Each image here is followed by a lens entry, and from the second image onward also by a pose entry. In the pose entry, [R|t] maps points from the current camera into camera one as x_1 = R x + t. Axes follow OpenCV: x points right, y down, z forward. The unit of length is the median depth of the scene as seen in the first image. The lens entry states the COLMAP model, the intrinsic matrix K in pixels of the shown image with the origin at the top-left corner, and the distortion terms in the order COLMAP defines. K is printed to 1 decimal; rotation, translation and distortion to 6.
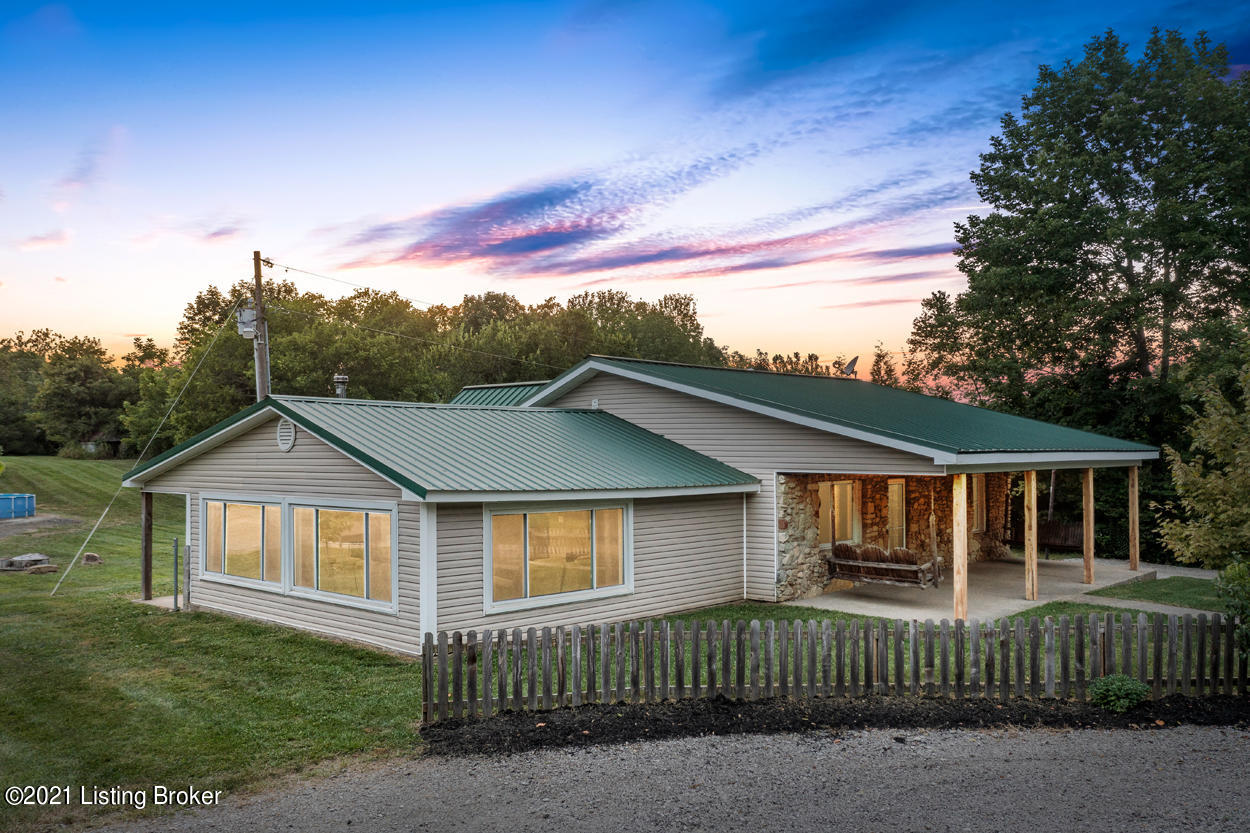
lens RADIAL K [[1010.0, 0, 625.0], [0, 1010.0, 416.5], [0, 0, 1]] dist [0.009521, -0.001288]
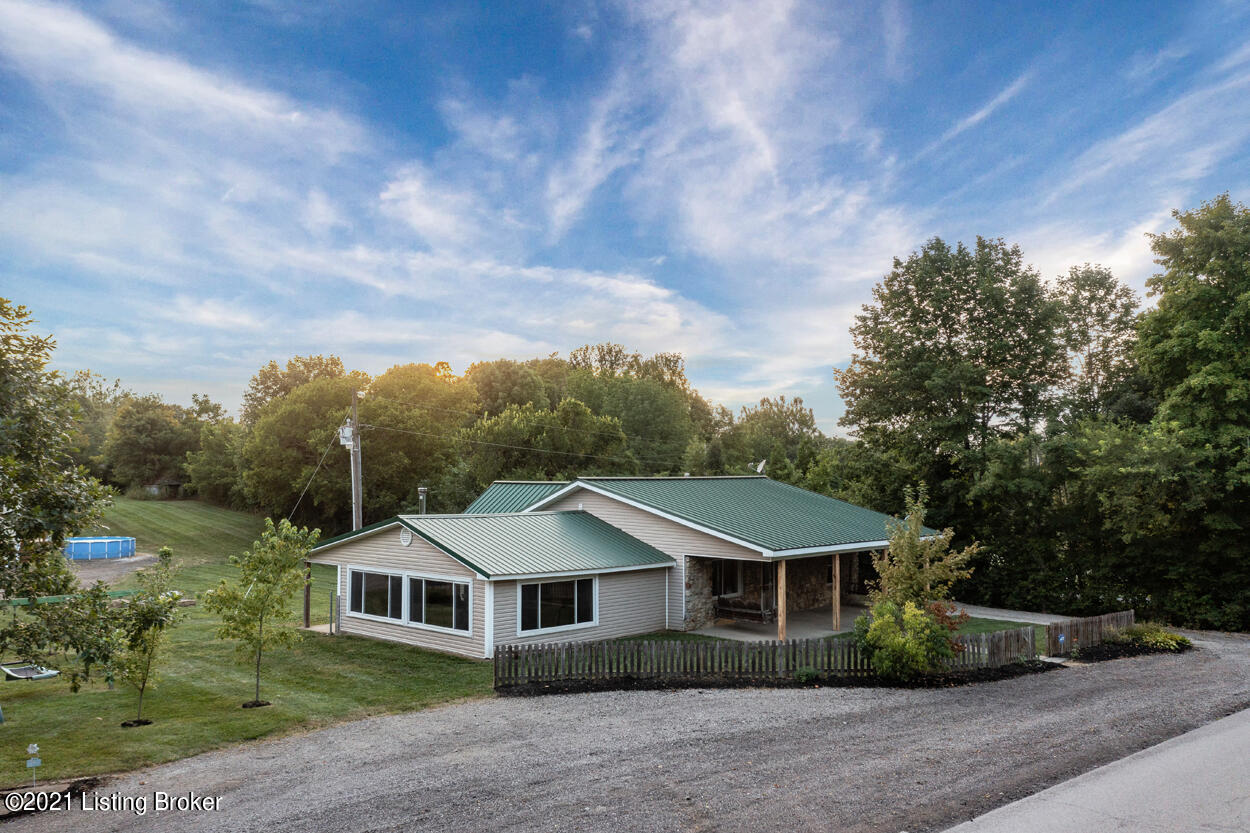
lens RADIAL K [[1010.0, 0, 625.0], [0, 1010.0, 416.5], [0, 0, 1]] dist [0.009521, -0.001288]
pose [[0.999979, 0.005052, -0.004022, 0.056741], [-0.005144, 0.999722, -0.023002, -0.144730], [0.003905, 0.023023, 0.999727, -0.742455]]
